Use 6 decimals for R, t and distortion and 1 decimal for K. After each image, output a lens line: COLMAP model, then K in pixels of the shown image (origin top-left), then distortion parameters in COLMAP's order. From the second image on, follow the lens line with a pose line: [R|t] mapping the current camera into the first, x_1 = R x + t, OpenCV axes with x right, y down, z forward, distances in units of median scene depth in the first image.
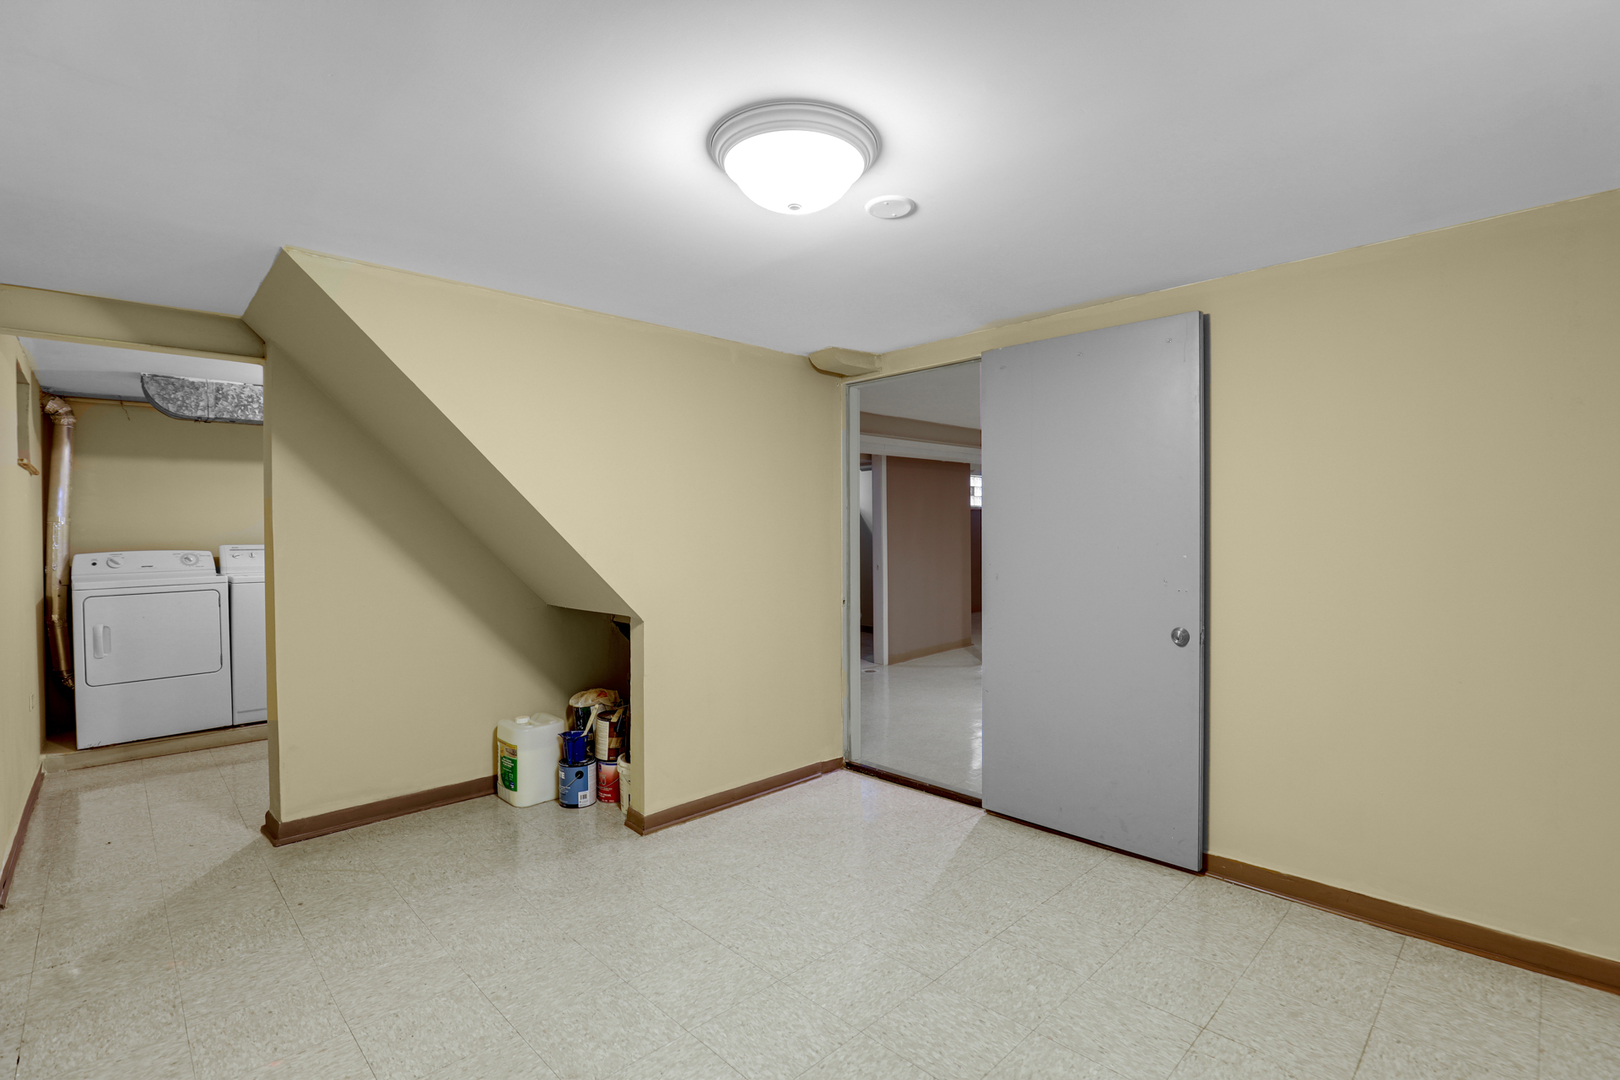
lens RADIAL K [[747.1, 0, 809.2], [0, 747.1, 538.2], [0, 0, 1]] dist [-0.012907, 0.000520]
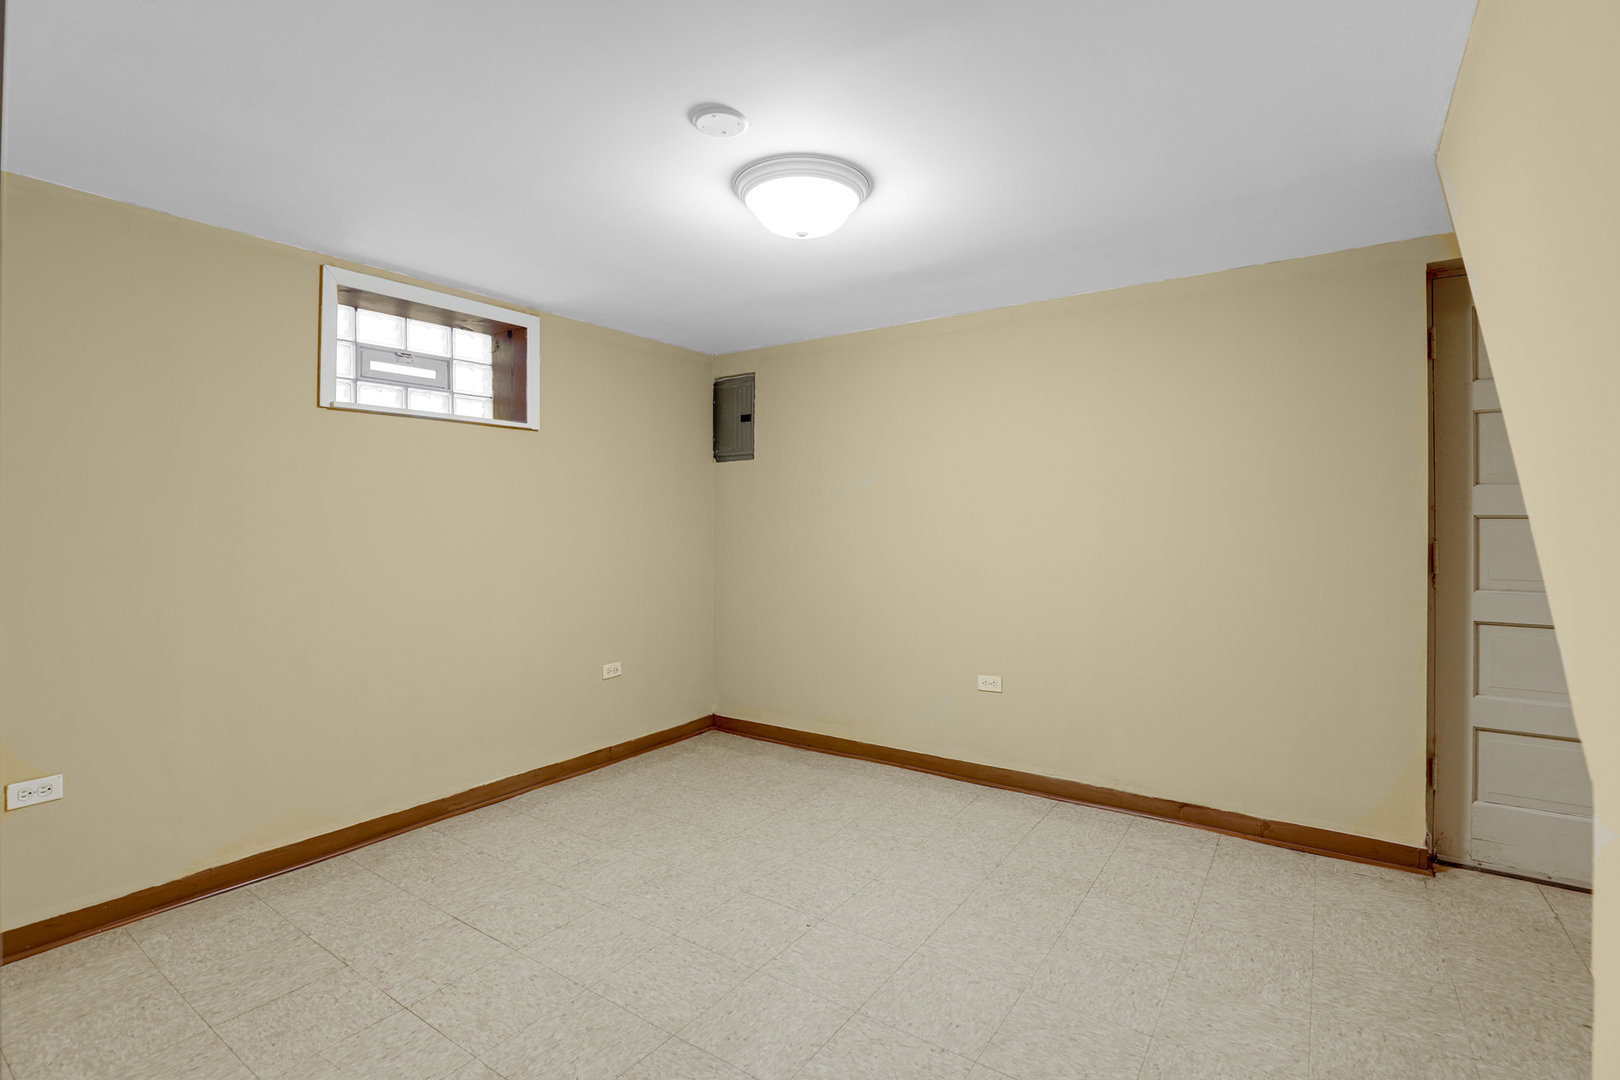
lens RADIAL K [[747.1, 0, 811.1], [0, 747.1, 529.3], [0, 0, 1]] dist [-0.012907, 0.000520]
pose [[-0.980953, 0.013399, -0.193781, 0.183004], [0.009897, 0.999770, 0.019028, 0.019698], [0.193992, 0.016748, -0.980860, 1.955982]]
